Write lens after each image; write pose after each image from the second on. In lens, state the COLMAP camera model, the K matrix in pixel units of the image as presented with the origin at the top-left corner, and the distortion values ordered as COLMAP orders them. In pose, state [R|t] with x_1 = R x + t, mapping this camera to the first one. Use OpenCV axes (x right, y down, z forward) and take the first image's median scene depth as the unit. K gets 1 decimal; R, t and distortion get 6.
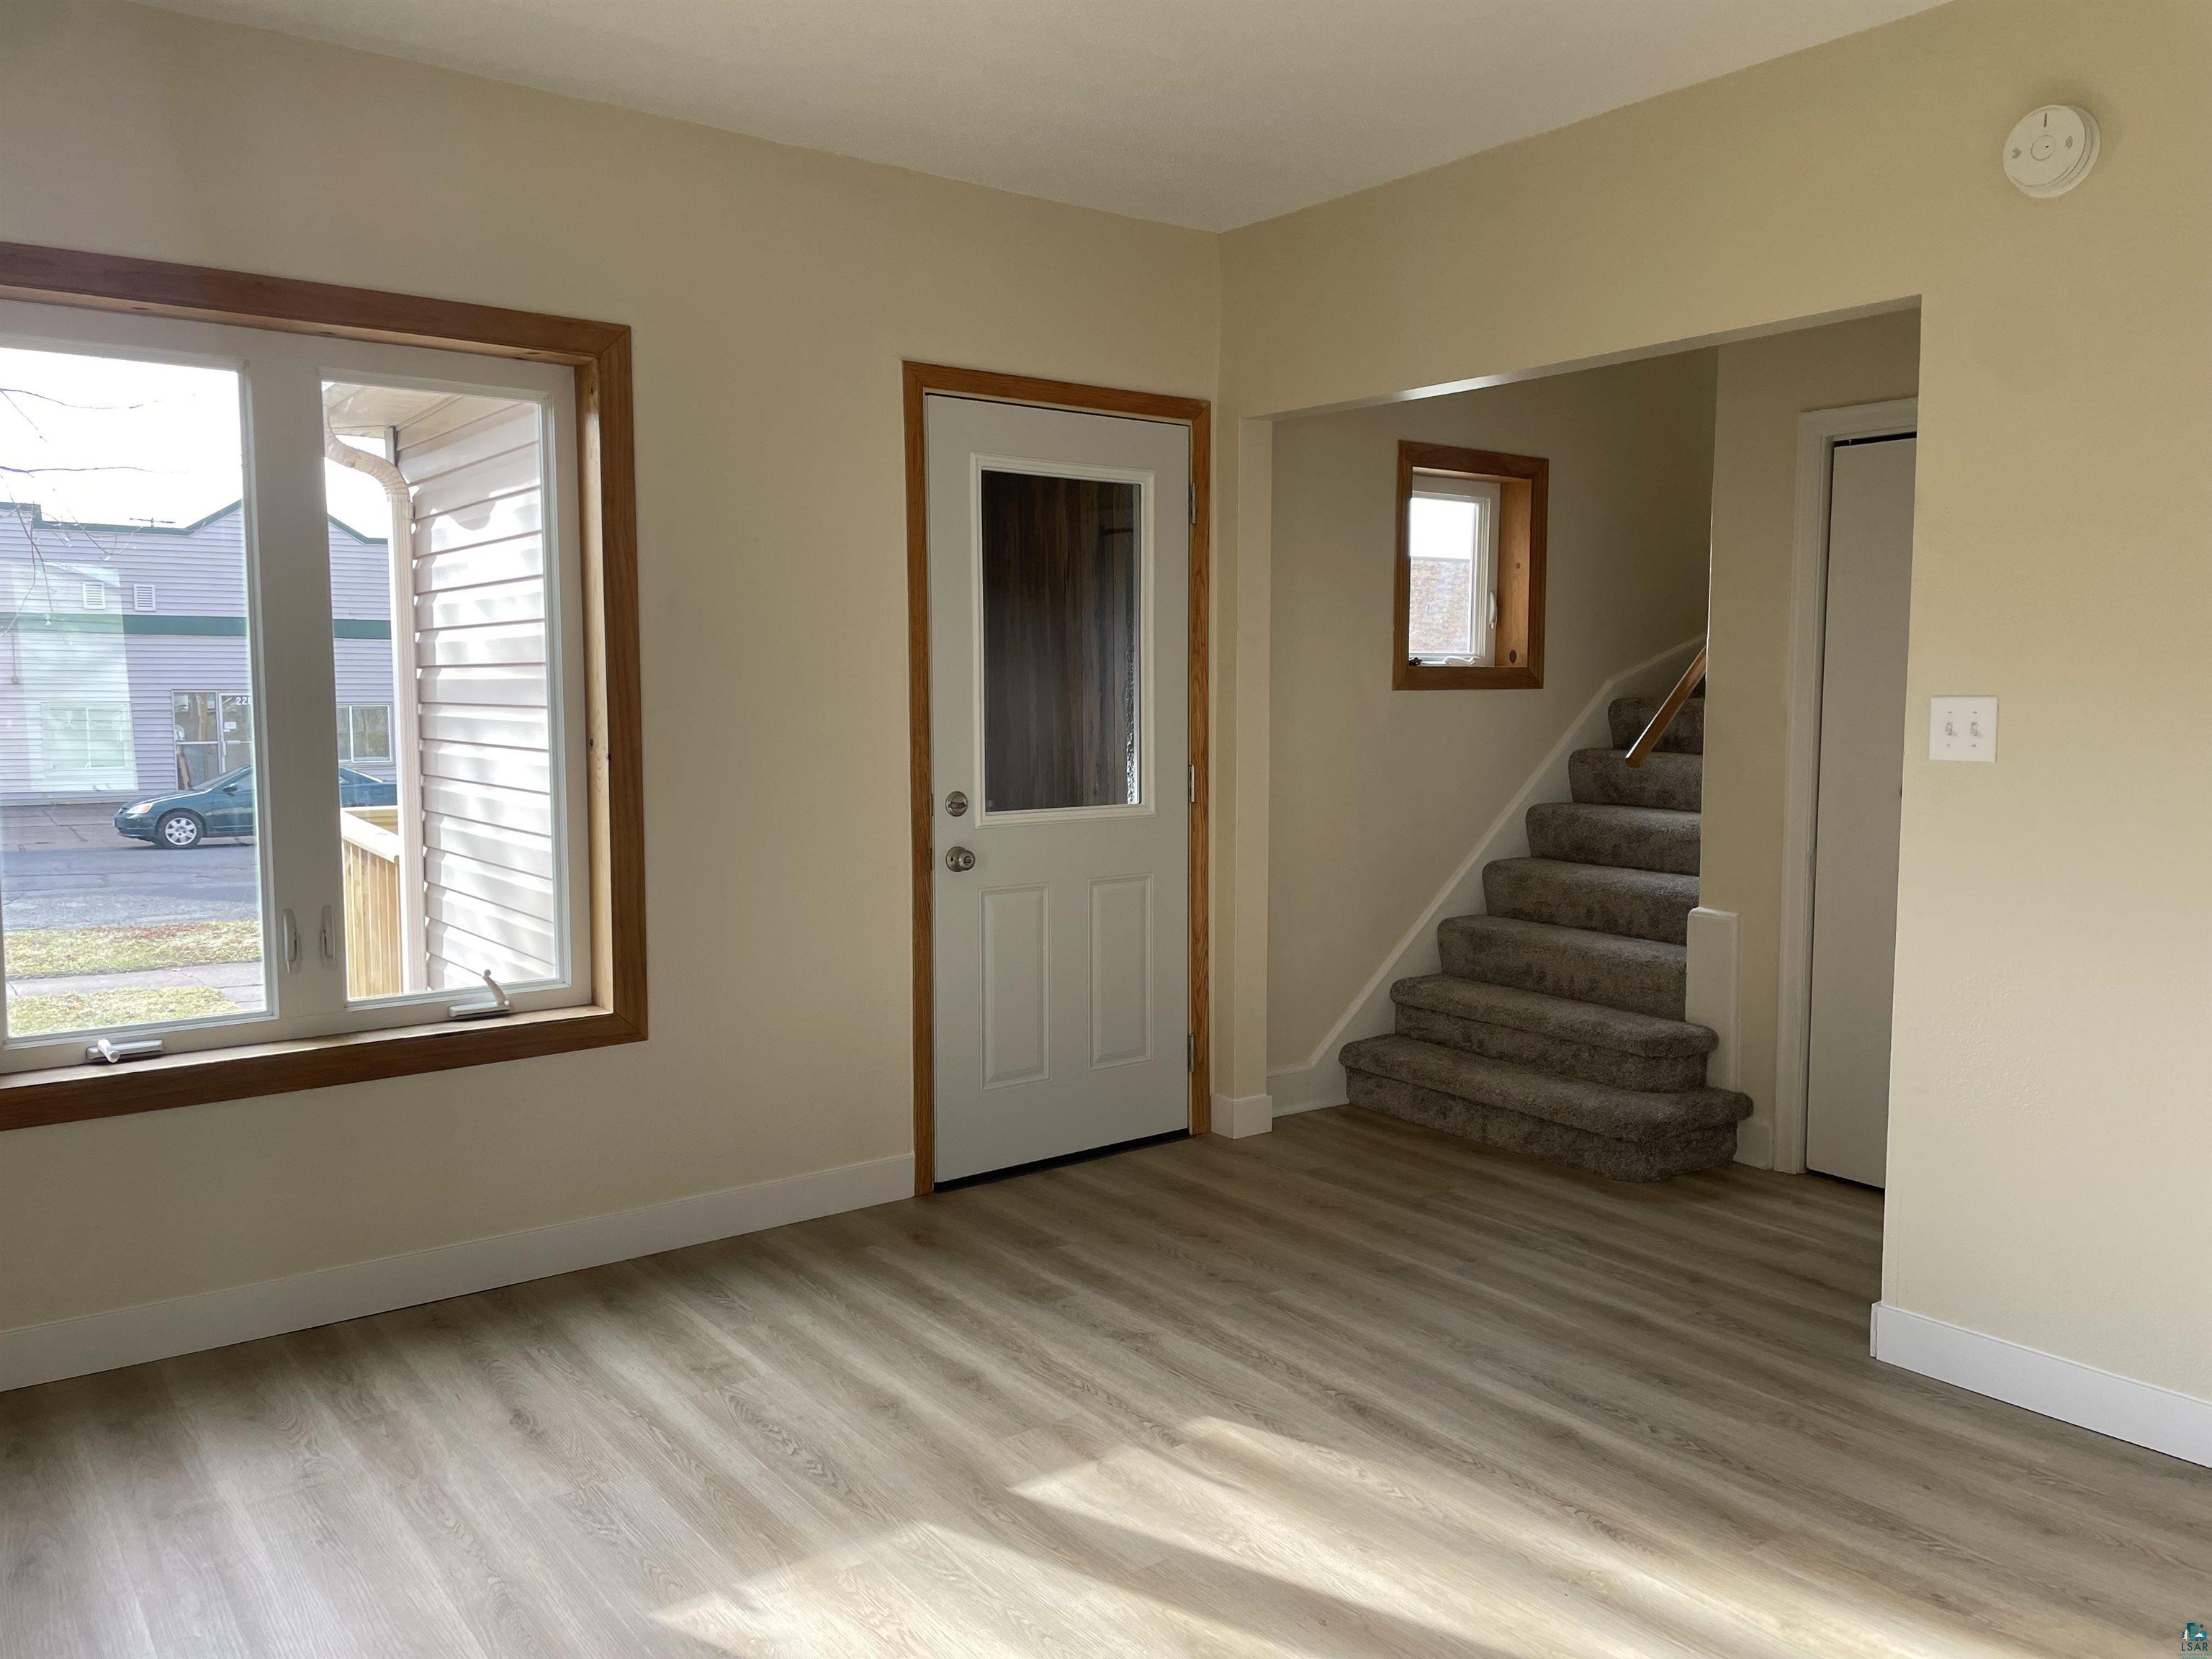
lens RADIAL K [[1662.9, 0, 1114.7], [0, 1662.9, 825.1], [0, 0, 1]] dist [0.086795, -0.111493]
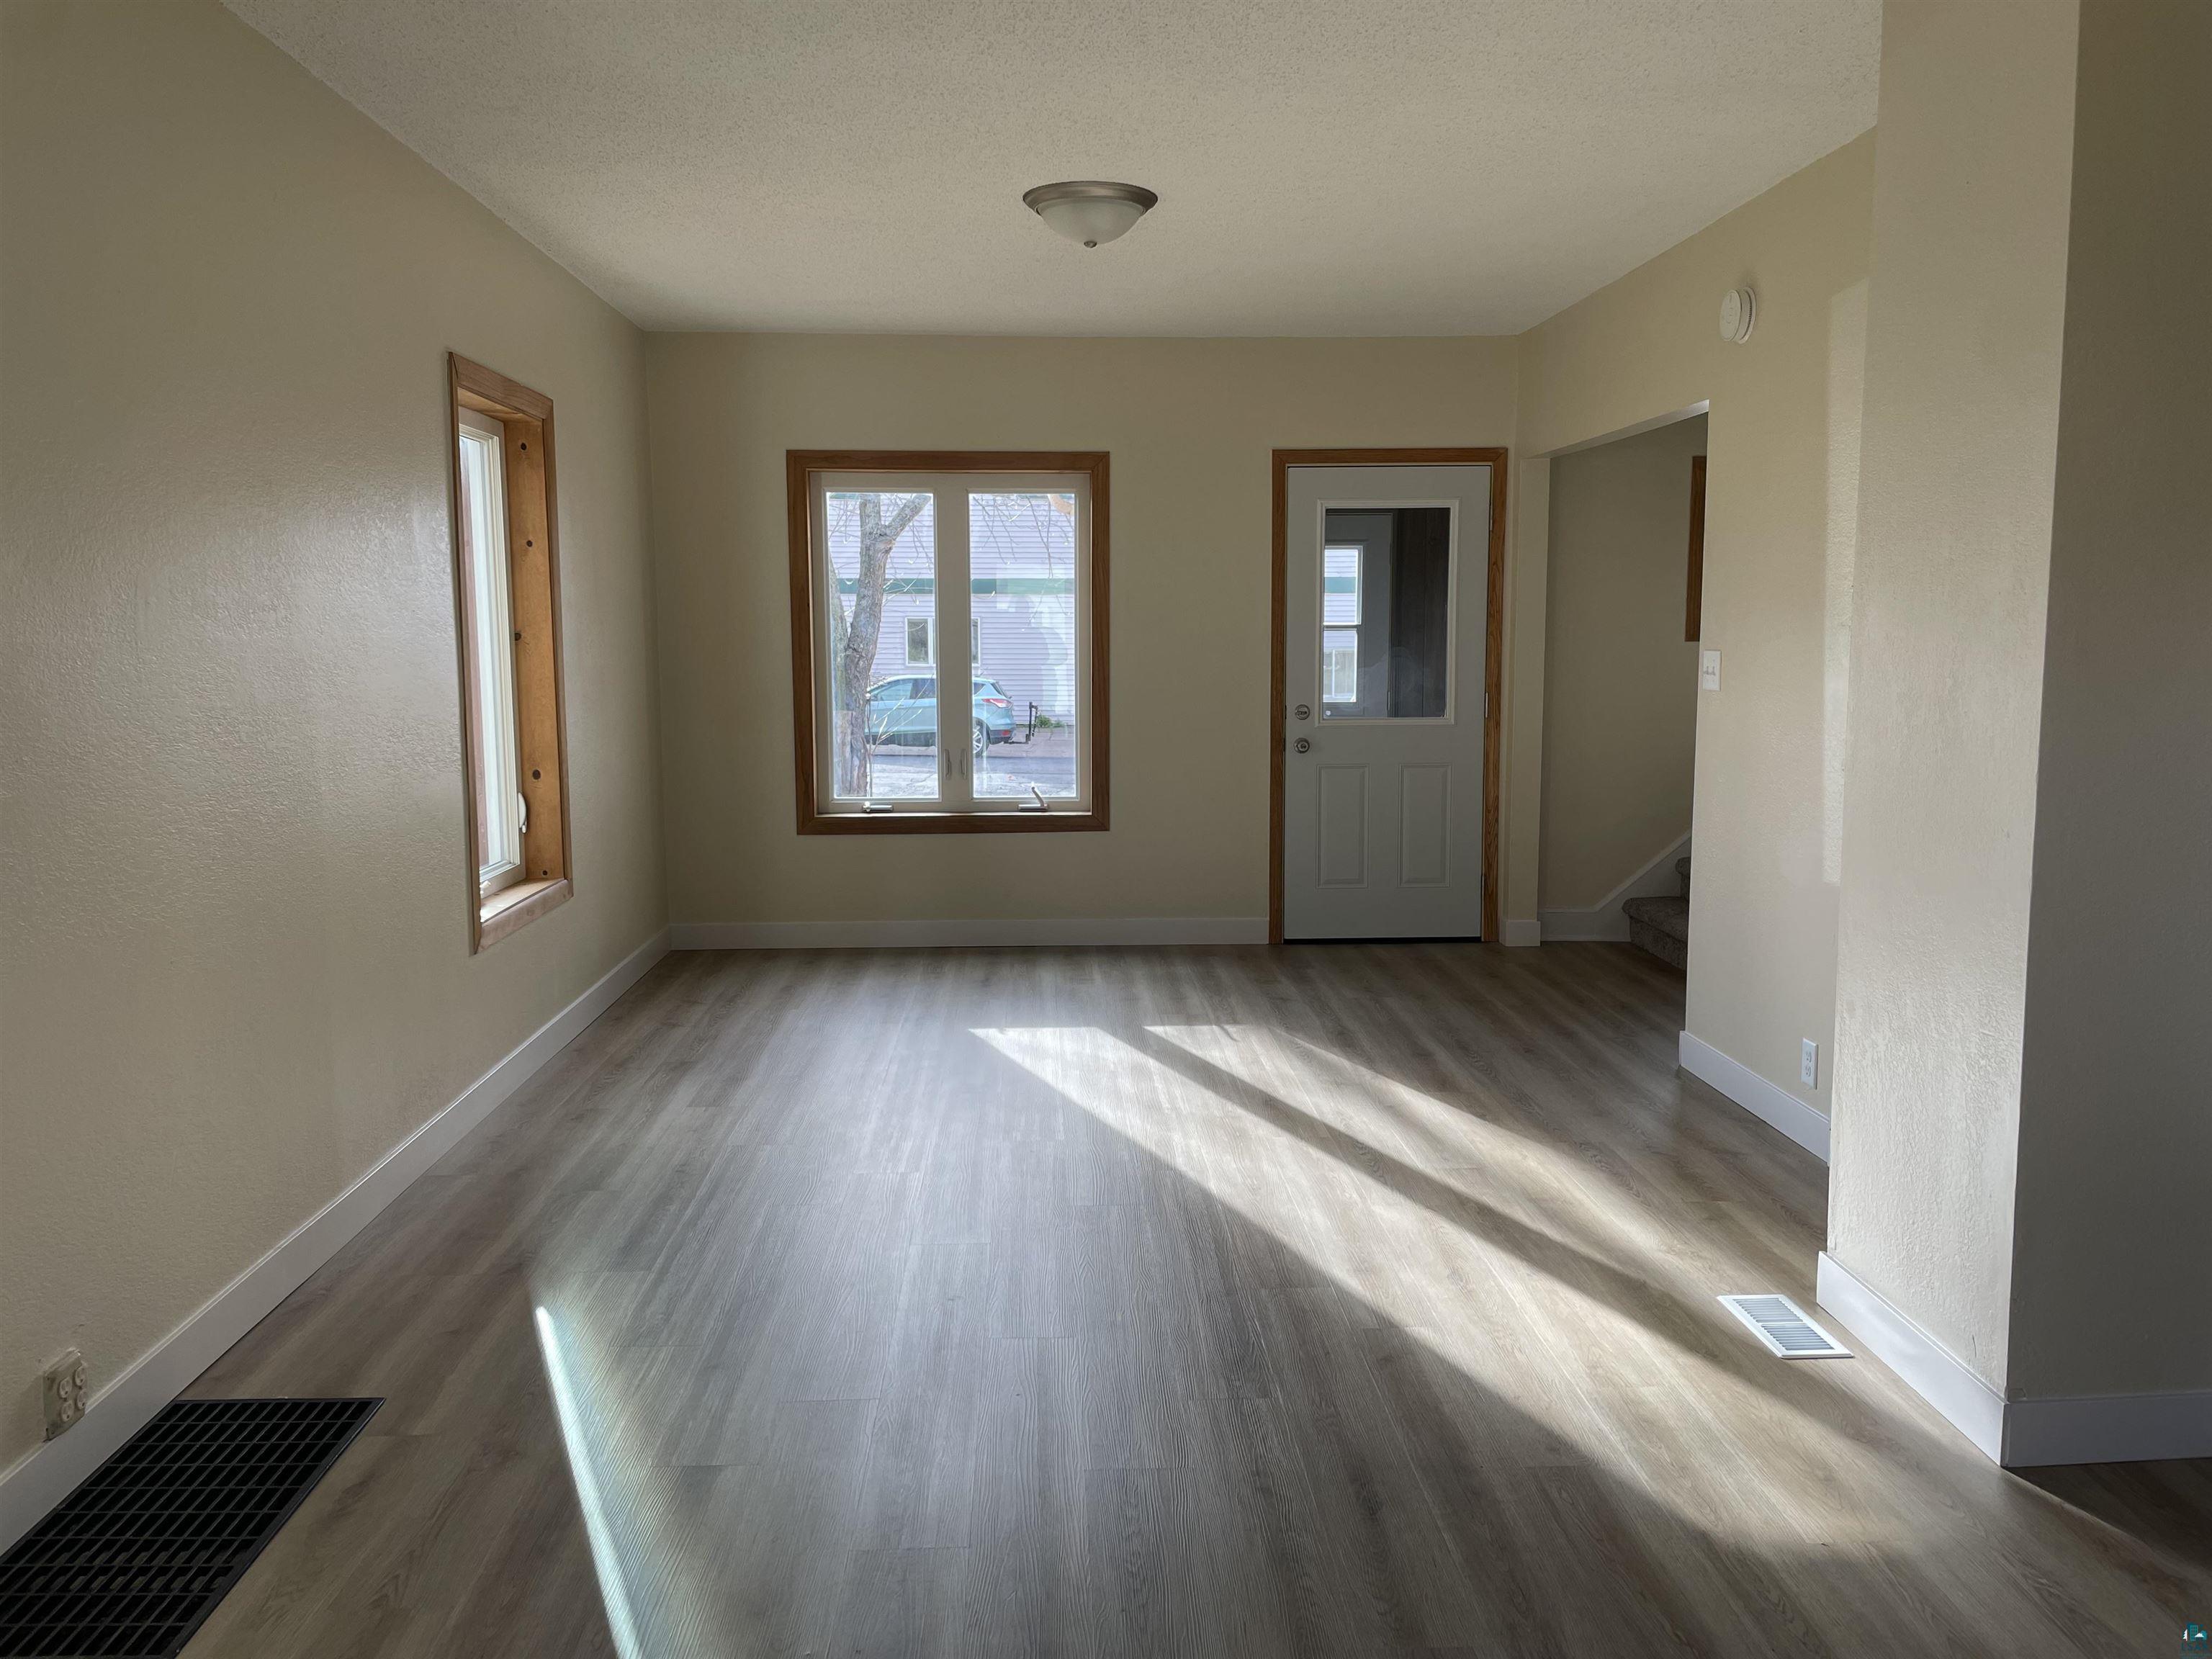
lens RADIAL K [[1662.9, 0, 1114.7], [0, 1662.9, 825.1], [0, 0, 1]] dist [0.086795, -0.111493]
pose [[0.821930, 0.064338, -0.565943, 0.704222], [-0.045558, 0.997843, 0.047273, 0.029948], [0.567764, -0.013072, 0.823088, -0.479457]]
